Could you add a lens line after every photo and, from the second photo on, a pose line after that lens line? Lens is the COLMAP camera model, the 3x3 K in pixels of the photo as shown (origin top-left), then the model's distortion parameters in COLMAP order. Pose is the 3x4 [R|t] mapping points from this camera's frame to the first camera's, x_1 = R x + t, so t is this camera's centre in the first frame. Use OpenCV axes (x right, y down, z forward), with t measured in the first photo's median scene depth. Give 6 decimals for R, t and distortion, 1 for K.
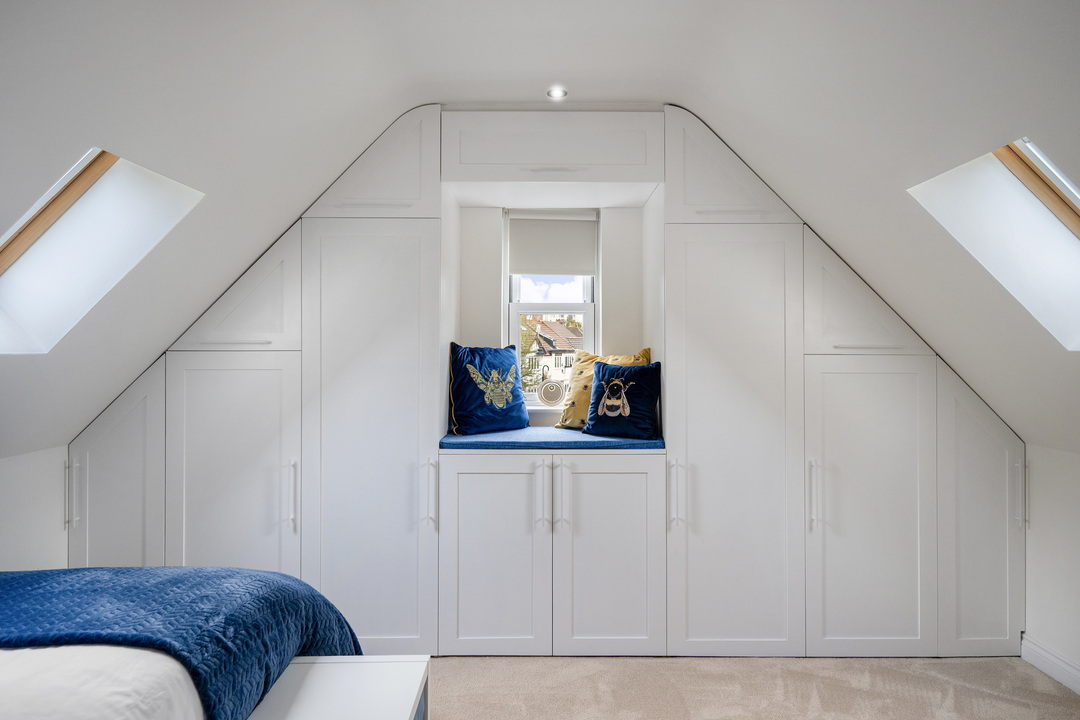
lens RADIAL K [[614.4, 0, 540.0], [0, 614.4, 351.4], [0, 0, 1]] dist [-0.002710, -0.000365]
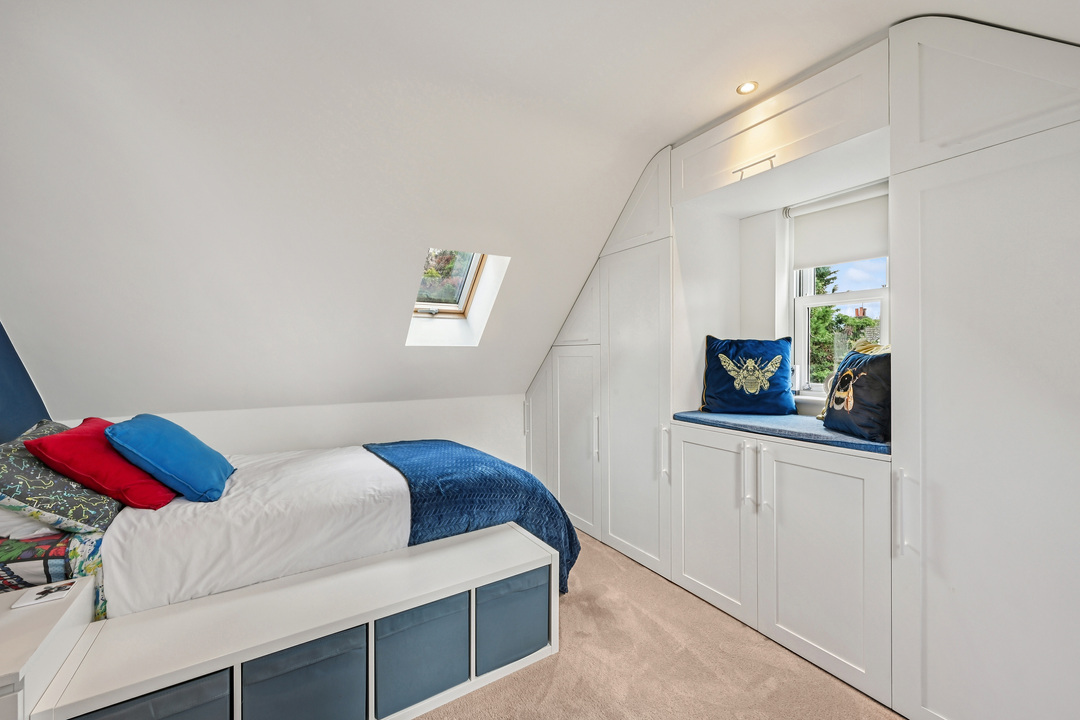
lens RADIAL K [[423.8, 0, 539.8], [0, 423.8, 362.0], [0, 0, 1]] dist [-0.001466, 0.000678]
pose [[0.524228, 0.013333, -0.851474, 0.420244], [0.000371, 0.999874, 0.015886, 0.025217], [0.851578, -0.008644, 0.524157, 0.301596]]
